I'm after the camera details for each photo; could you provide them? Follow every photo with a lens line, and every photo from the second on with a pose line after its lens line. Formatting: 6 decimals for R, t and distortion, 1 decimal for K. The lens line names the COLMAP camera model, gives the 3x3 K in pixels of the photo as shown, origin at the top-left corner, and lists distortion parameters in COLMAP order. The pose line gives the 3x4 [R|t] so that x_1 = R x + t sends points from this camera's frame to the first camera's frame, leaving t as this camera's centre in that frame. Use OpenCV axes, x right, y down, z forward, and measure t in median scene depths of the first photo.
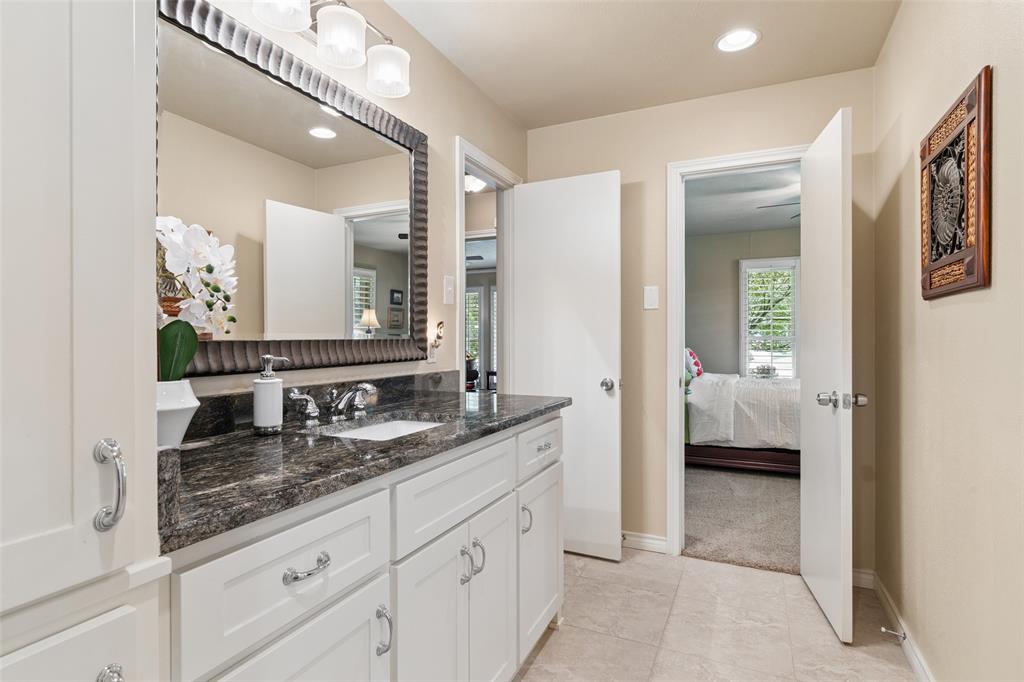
lens RADIAL K [[548.0, 0, 512.0], [0, 548.0, 341.0], [0, 0, 1]] dist [0.001043, 0.000020]
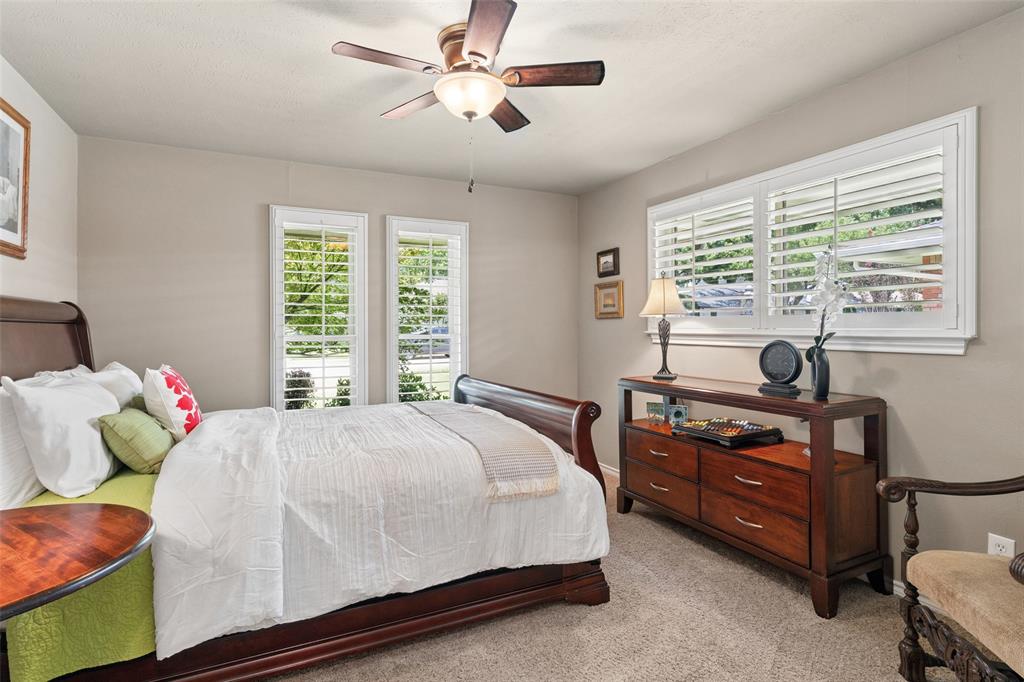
lens RADIAL K [[509.7, 0, 500.4], [0, 509.7, 337.7], [0, 0, 1]] dist [0.002476, 0.000257]
pose [[0.658552, -0.009646, 0.752474, 0.227632], [-0.000268, 0.999915, 0.013053, -0.018916], [-0.752535, -0.008797, 0.658493, 0.627892]]
